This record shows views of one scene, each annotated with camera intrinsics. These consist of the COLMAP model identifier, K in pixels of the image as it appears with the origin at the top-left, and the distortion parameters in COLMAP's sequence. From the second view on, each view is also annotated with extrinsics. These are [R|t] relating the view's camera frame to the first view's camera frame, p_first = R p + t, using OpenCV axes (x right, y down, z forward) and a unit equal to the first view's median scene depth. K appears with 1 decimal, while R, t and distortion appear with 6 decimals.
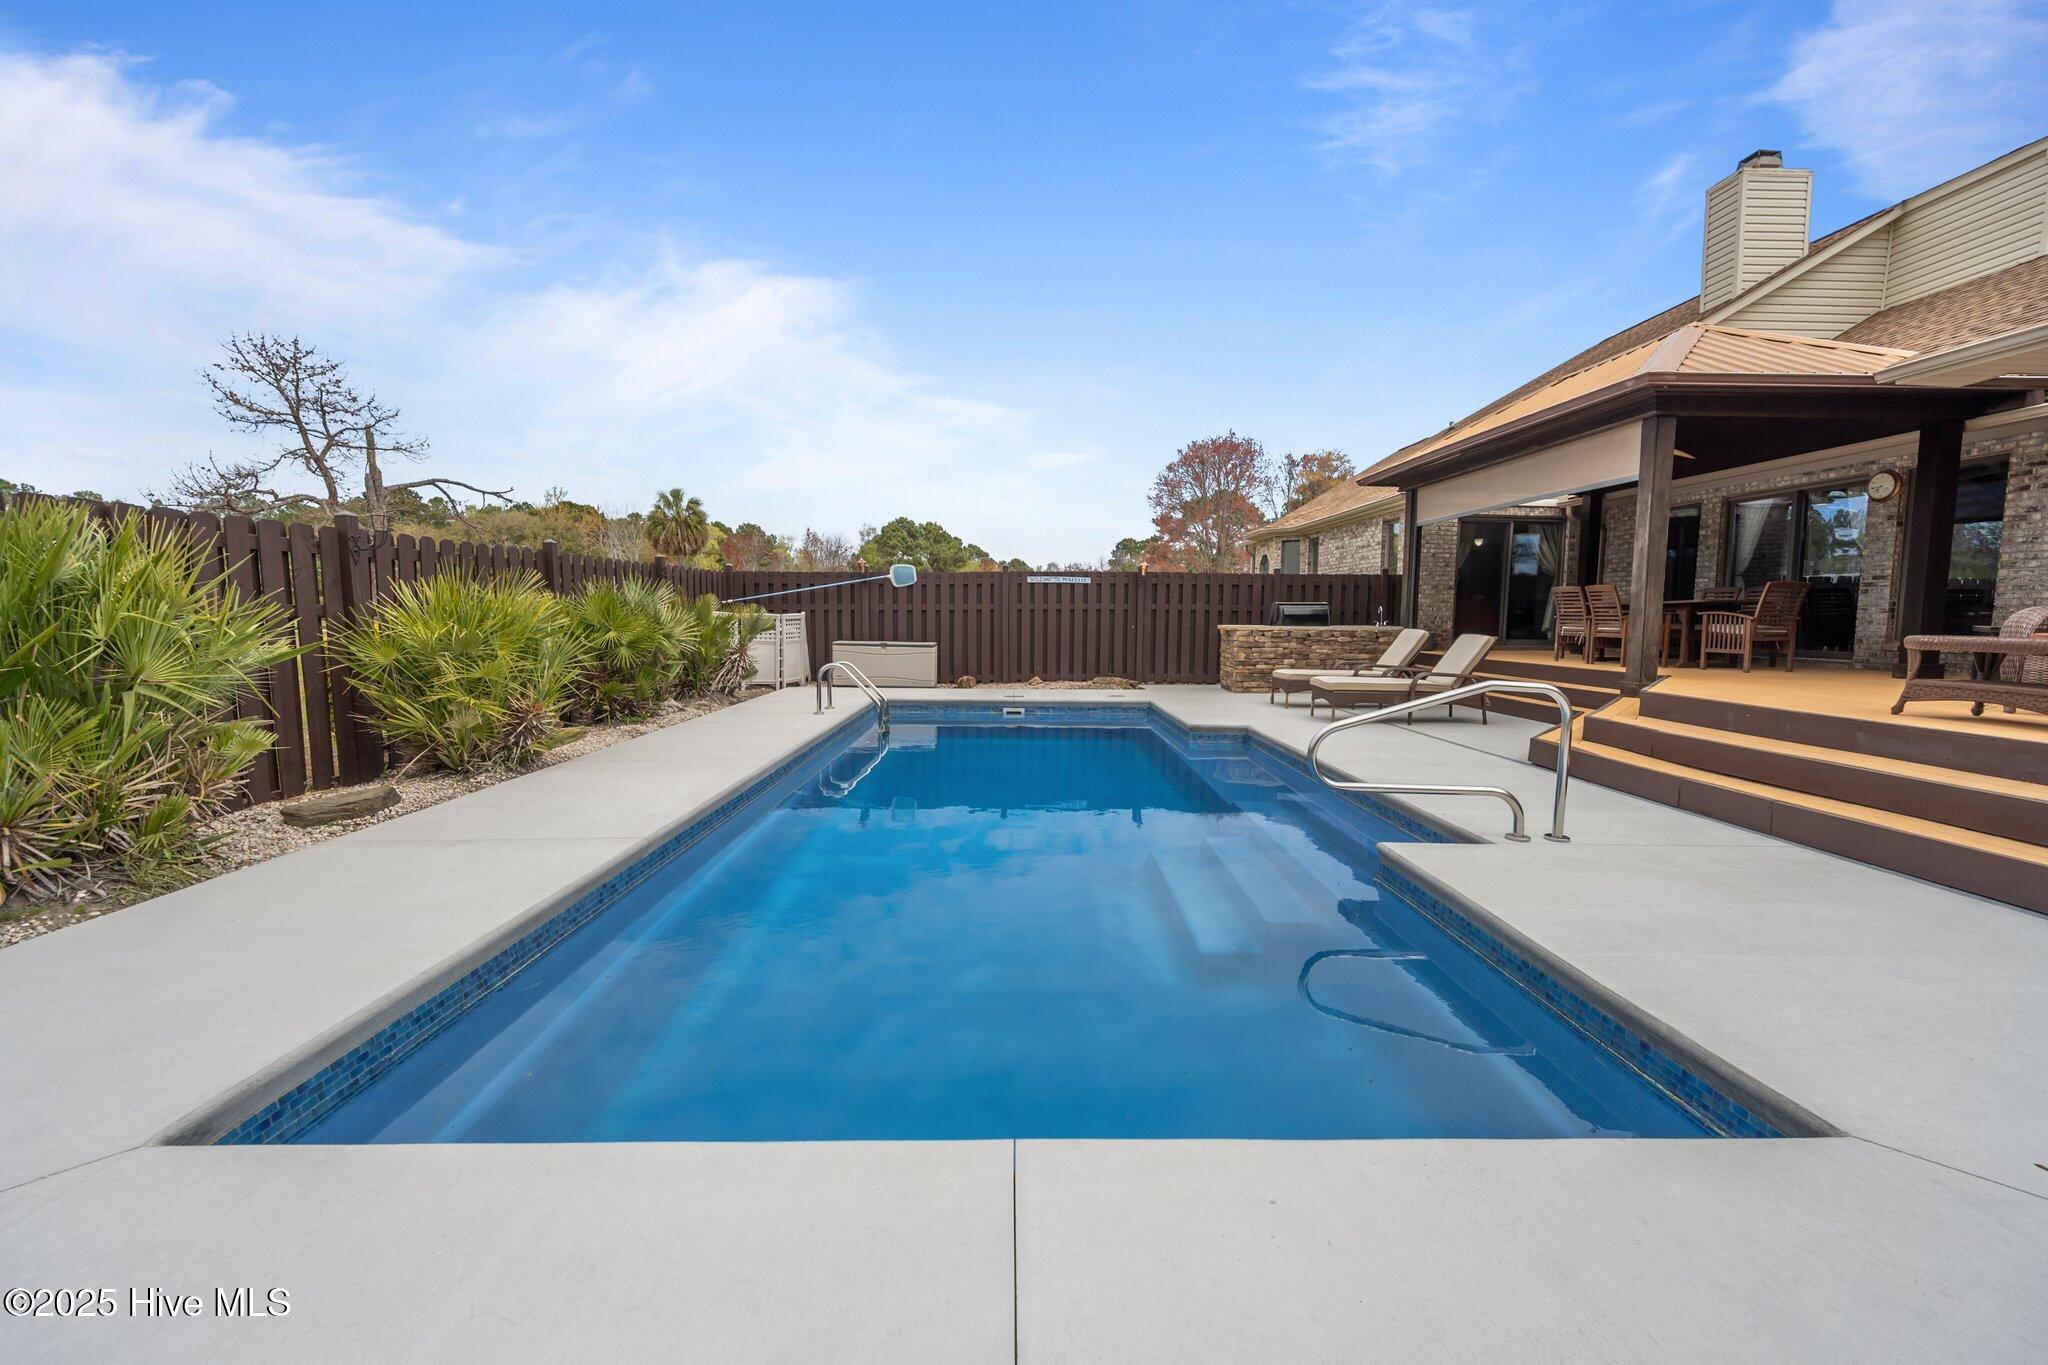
lens RADIAL K [[813.3, 0, 1034.2], [0, 813.3, 681.0], [0, 0, 1]] dist [0.001499, 0.000568]
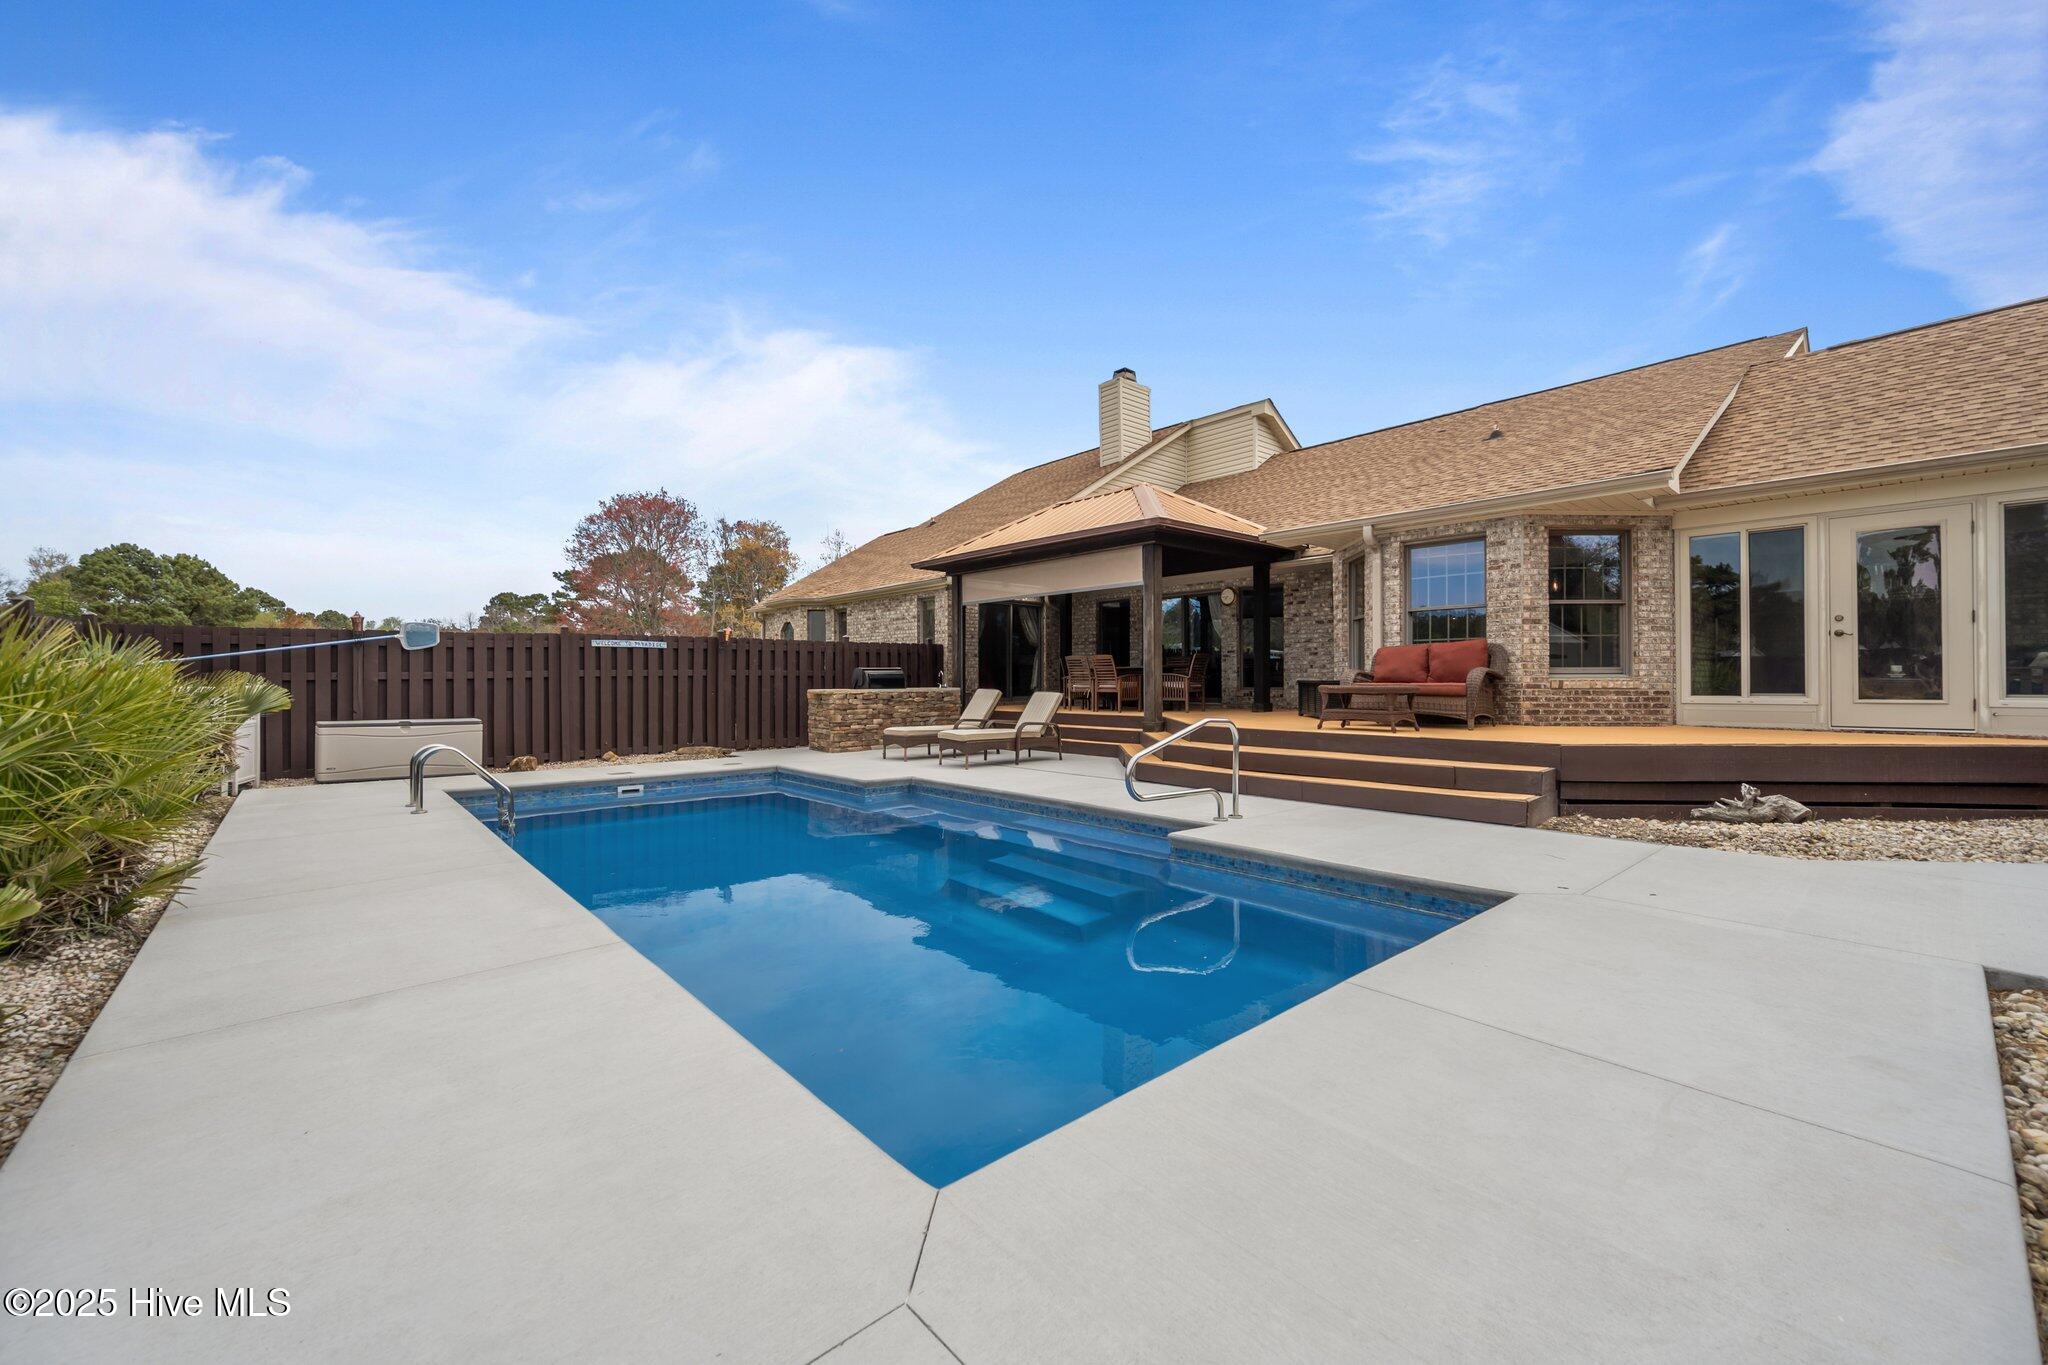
lens RADIAL K [[813.3, 0, 1042.9], [0, 813.3, 683.4], [0, 0, 1]] dist [0.001499, 0.000568]
pose [[0.760126, -0.016090, 0.649577, -0.235312], [0.065226, 0.996533, -0.051642, -0.002870], [-0.646494, 0.081623, 0.758540, 0.007862]]
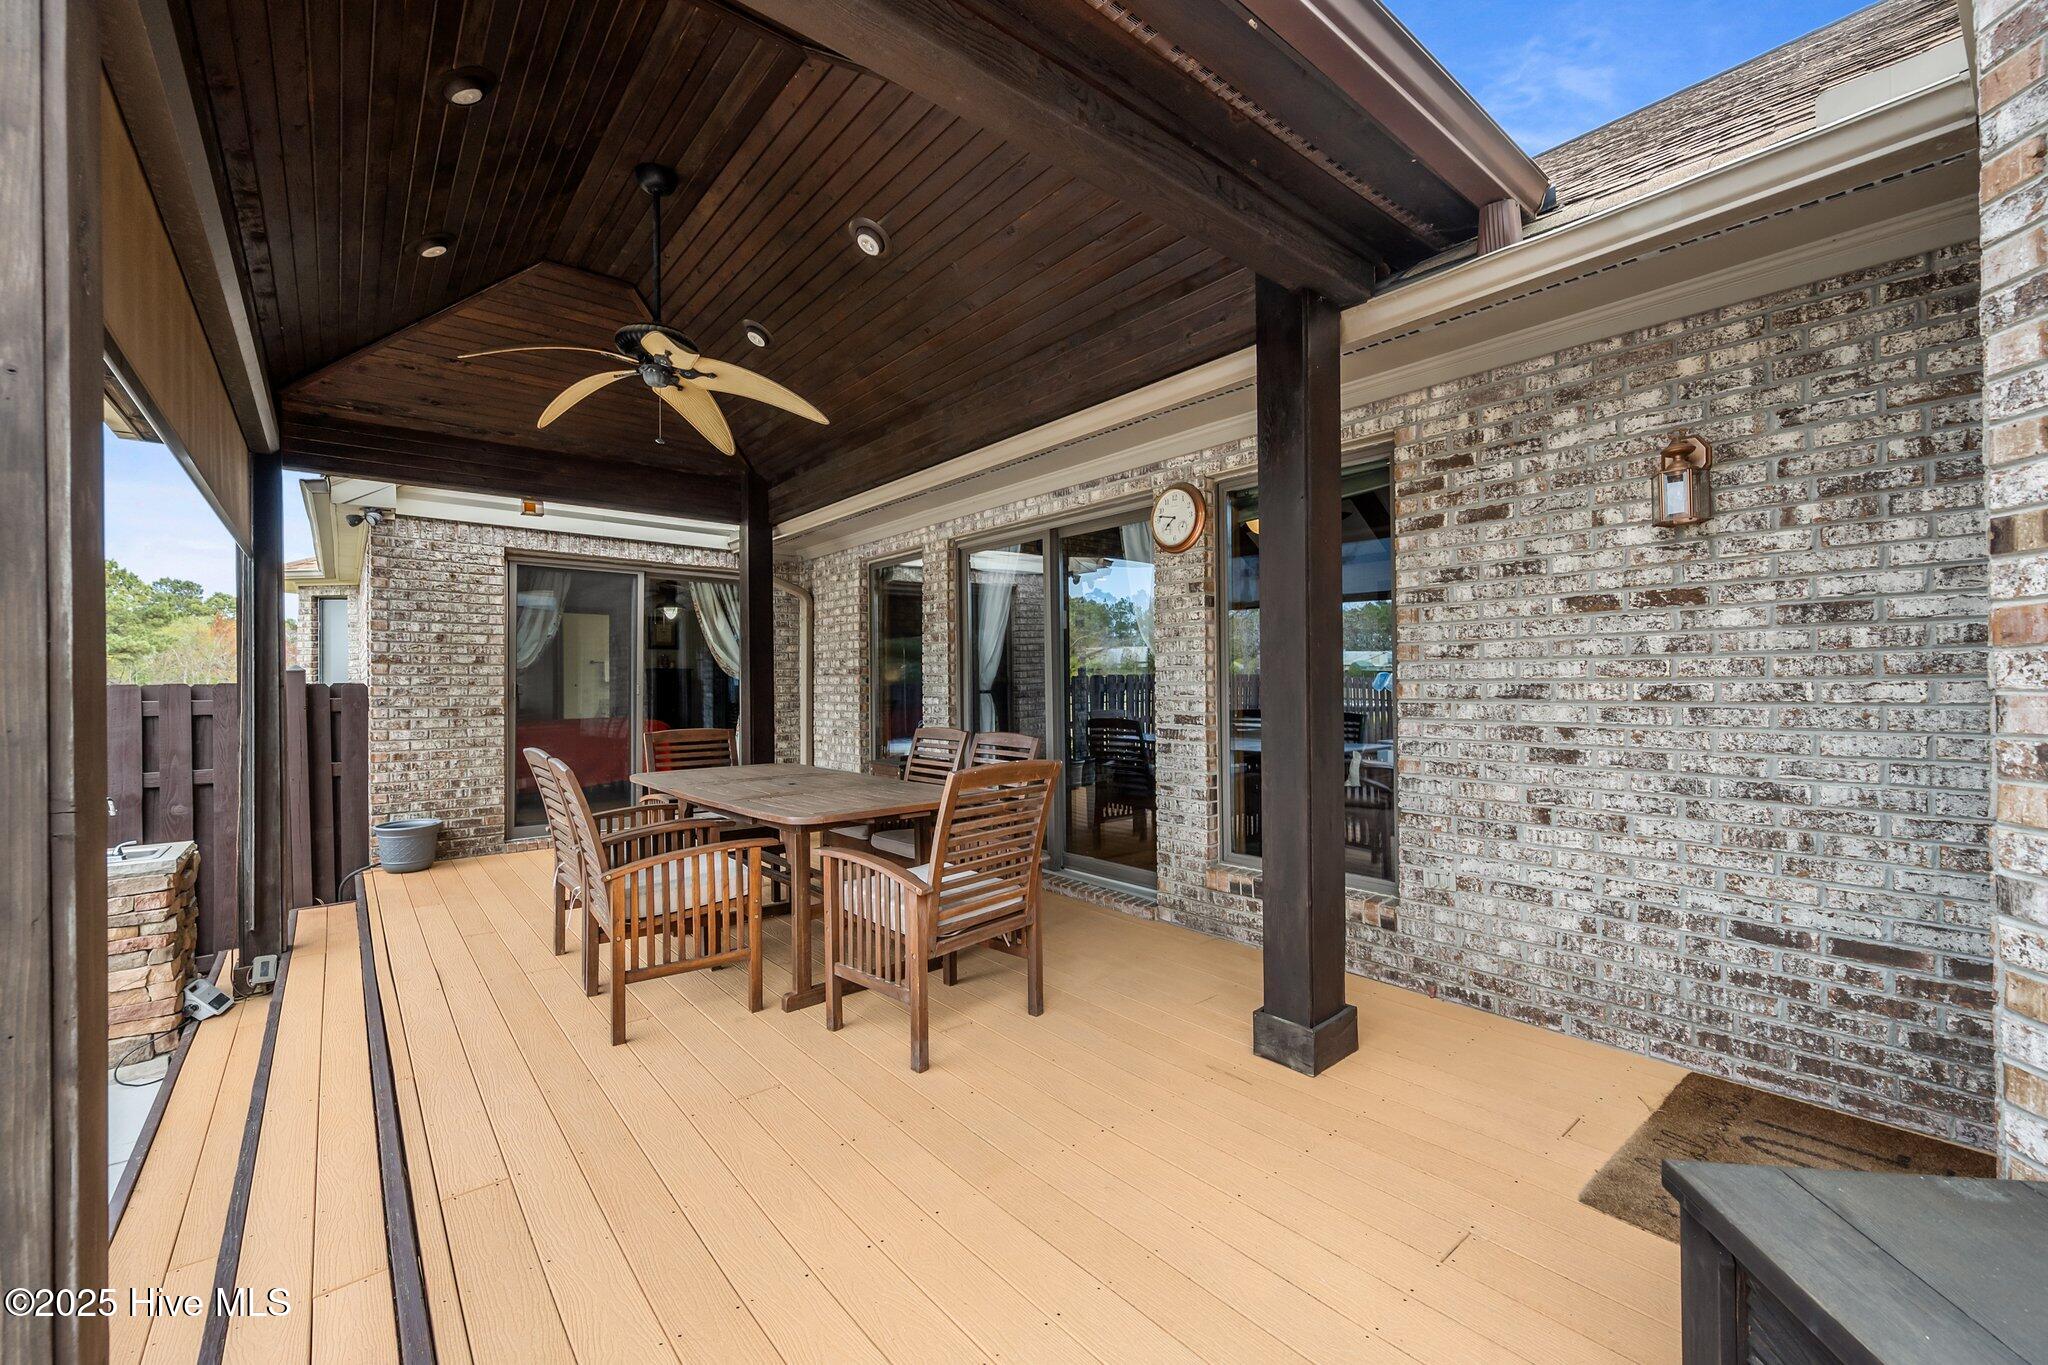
lens RADIAL K [[813.3, 0, 1044.5], [0, 813.3, 682.5], [0, 0, 1]] dist [0.001499, 0.000568]
pose [[0.779899, -0.017330, 0.625665, 0.525631], [0.067626, 0.996098, -0.056707, -0.095670], [-0.622241, 0.086537, 0.778028, 0.527194]]
